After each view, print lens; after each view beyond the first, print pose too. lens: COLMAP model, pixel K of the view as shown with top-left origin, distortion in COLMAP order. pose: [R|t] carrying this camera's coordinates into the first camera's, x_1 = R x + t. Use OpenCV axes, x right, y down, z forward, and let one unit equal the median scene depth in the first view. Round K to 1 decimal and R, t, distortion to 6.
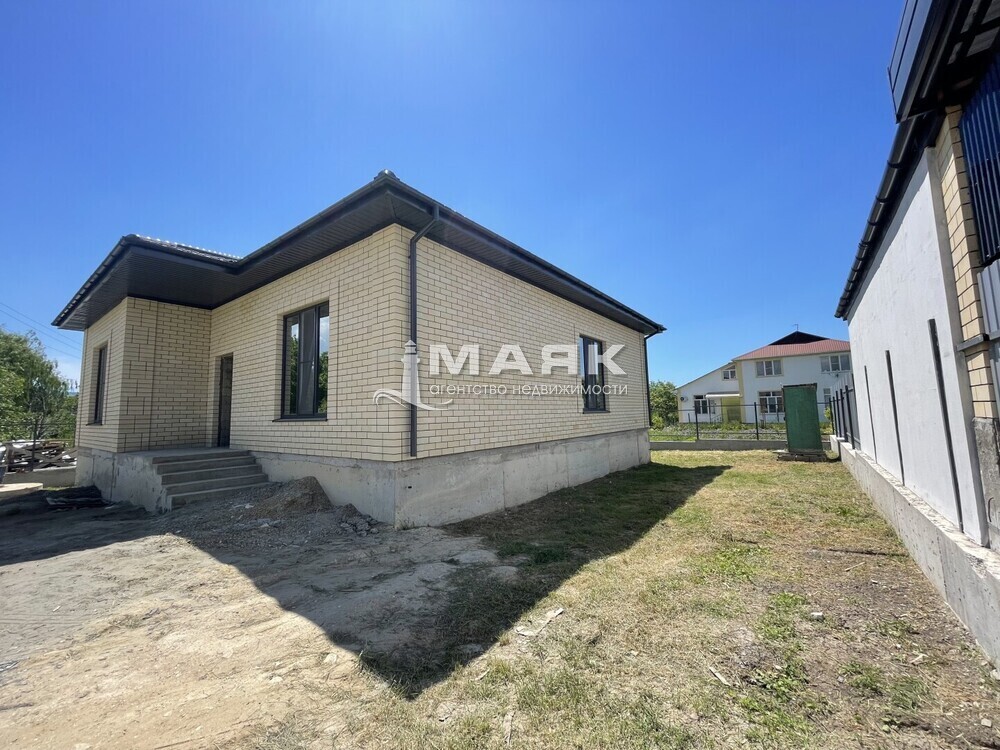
lens RADIAL K [[404.4, 0, 502.9], [0, 404.4, 373.4], [0, 0, 1]] dist [-0.002894, 0.000116]
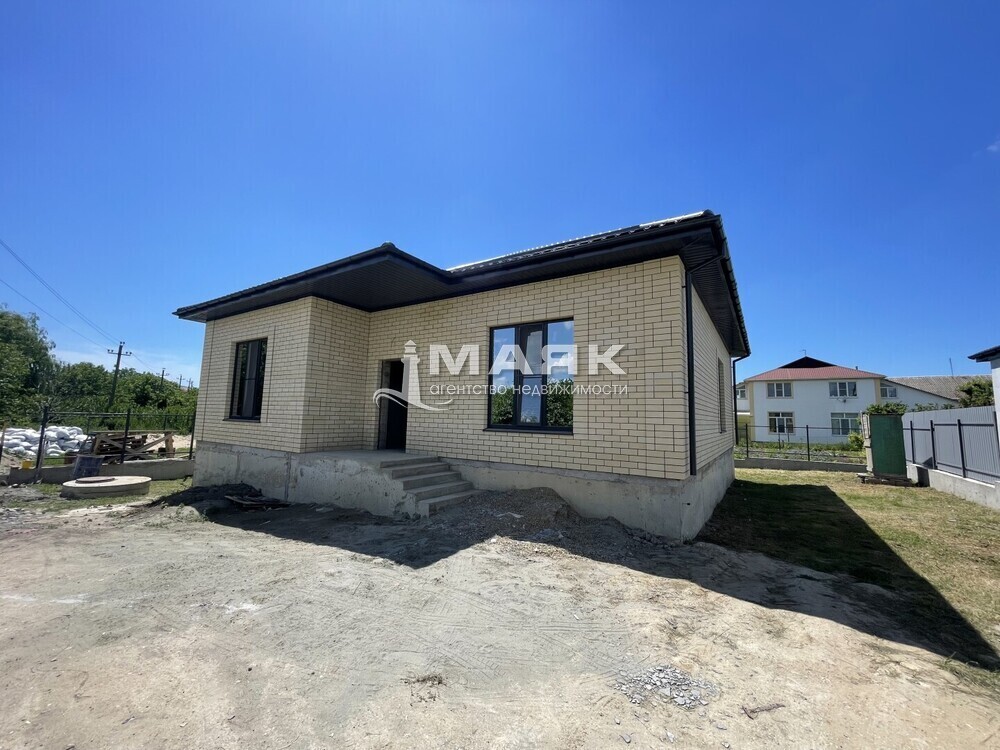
lens RADIAL K [[404.4, 0, 503.3], [0, 404.4, 371.9], [0, 0, 1]] dist [-0.002894, 0.000116]
pose [[0.996637, 0.056179, 0.059650, -0.554438], [-0.055313, 0.998340, -0.016074, -0.014967], [-0.060454, 0.012721, 0.998090, -0.026867]]
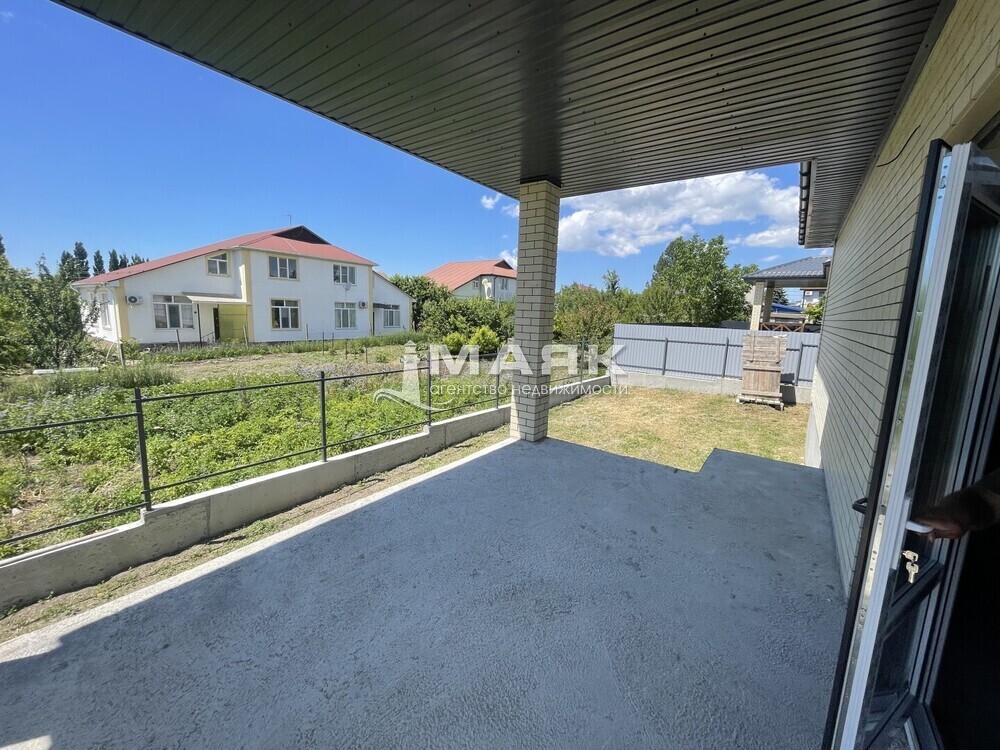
lens RADIAL K [[404.4, 0, 500.0], [0, 404.4, 375.1], [0, 0, 1]] dist [-0.002894, 0.000116]
pose [[-0.018528, -0.129057, 0.991464, -0.503805], [-0.132612, 0.983190, 0.125502, 0.157230], [-0.990995, -0.129155, -0.035331, 2.739483]]
